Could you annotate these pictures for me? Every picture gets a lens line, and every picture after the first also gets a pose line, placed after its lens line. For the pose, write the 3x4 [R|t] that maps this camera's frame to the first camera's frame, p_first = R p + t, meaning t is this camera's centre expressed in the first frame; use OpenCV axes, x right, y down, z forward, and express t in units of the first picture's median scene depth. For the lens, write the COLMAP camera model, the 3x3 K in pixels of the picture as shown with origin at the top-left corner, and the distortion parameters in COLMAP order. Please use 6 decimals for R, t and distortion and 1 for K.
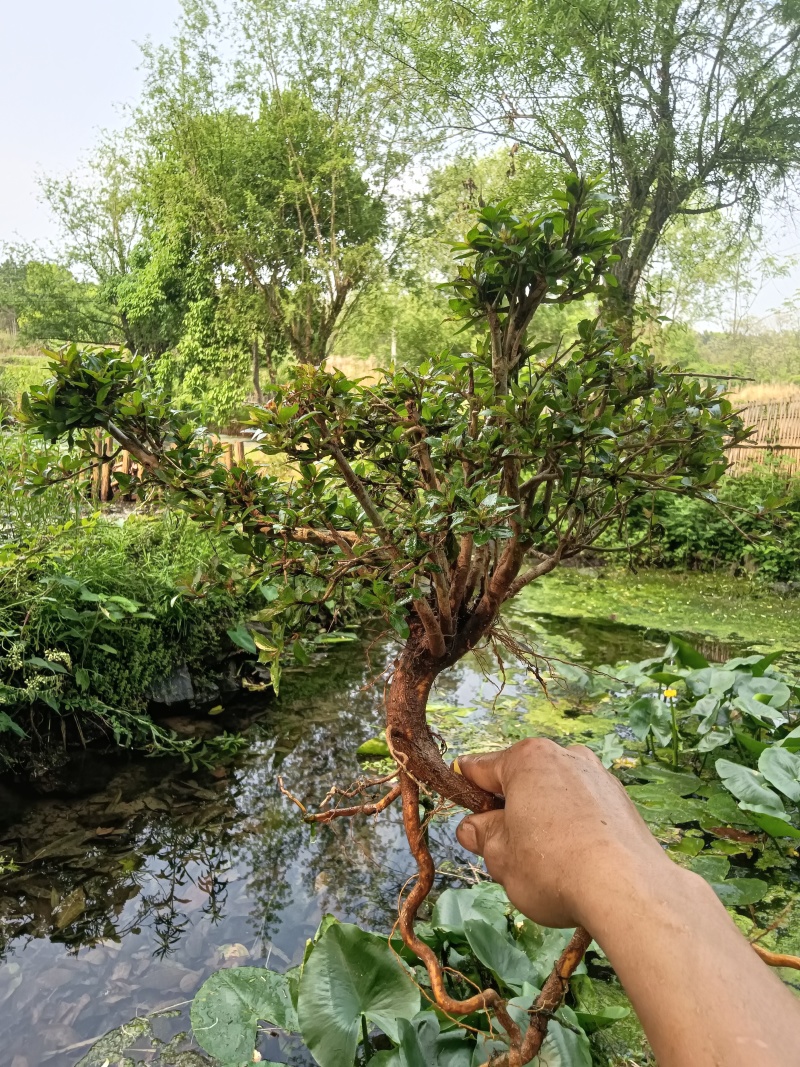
lens RADIAL K [[791.0, 0, 404.9], [0, 791.0, 543.8], [0, 0, 1]] dist [0.057514, -0.097474]
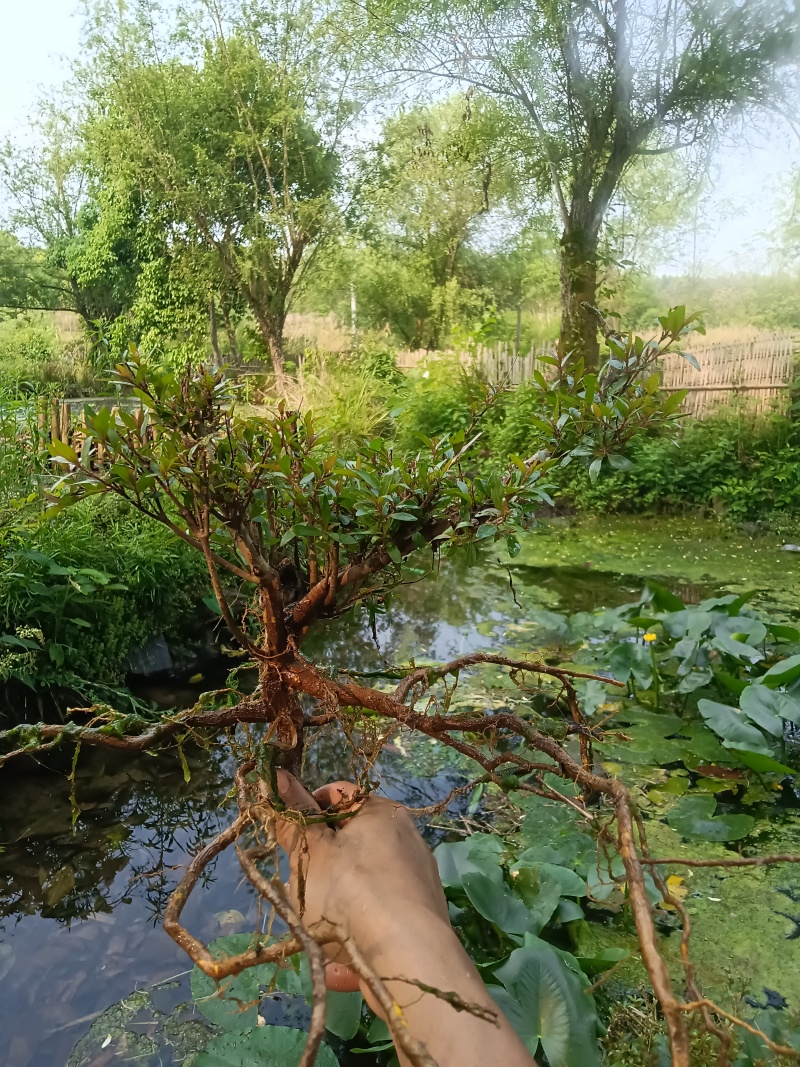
lens RADIAL K [[791.0, 0, 407.9], [0, 791.0, 535.9], [0, 0, 1]] dist [0.057514, -0.097474]
pose [[0.998073, -0.047815, 0.039535, -0.002902], [0.046026, 0.997926, 0.045001, 0.000081], [-0.041605, -0.043095, 0.998204, 0.005188]]
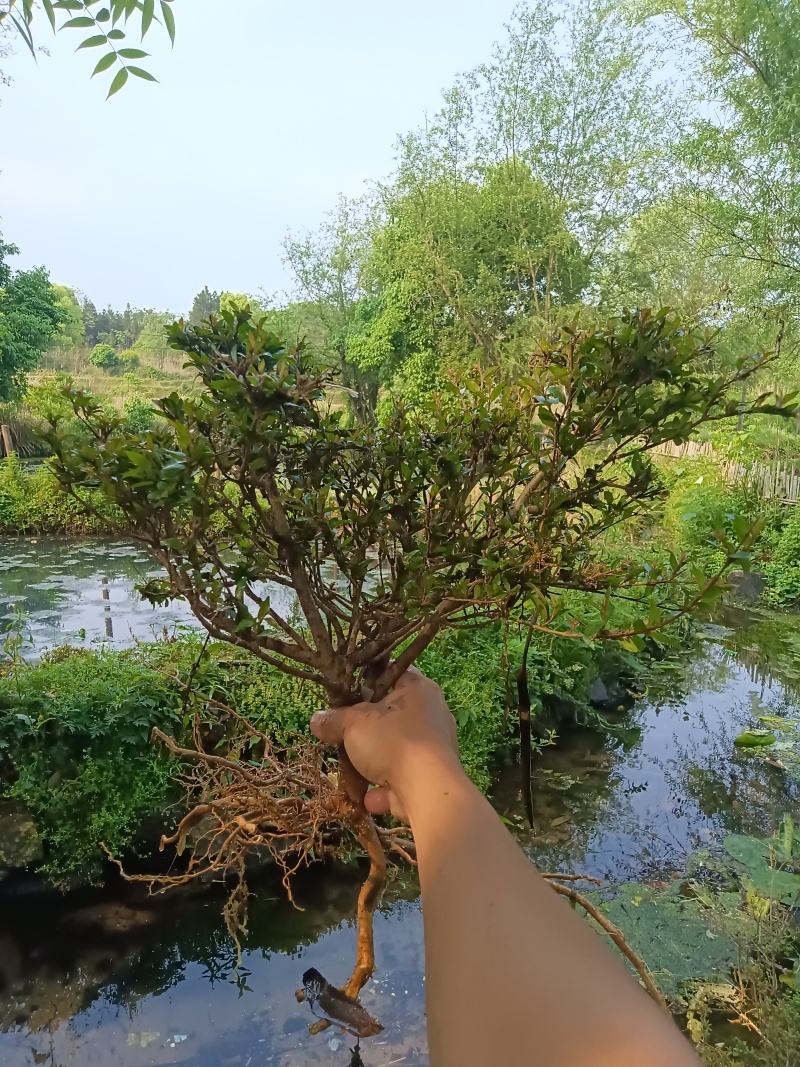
lens RADIAL K [[782.8, 0, 408.5], [0, 782.8, 533.4], [0, 0, 1]] dist [0.046631, -0.055508]
pose [[0.980947, 0.035173, -0.191064, -0.224395], [-0.041924, 0.998627, -0.031410, -0.042240], [0.189697, 0.038821, 0.981075, -0.380336]]
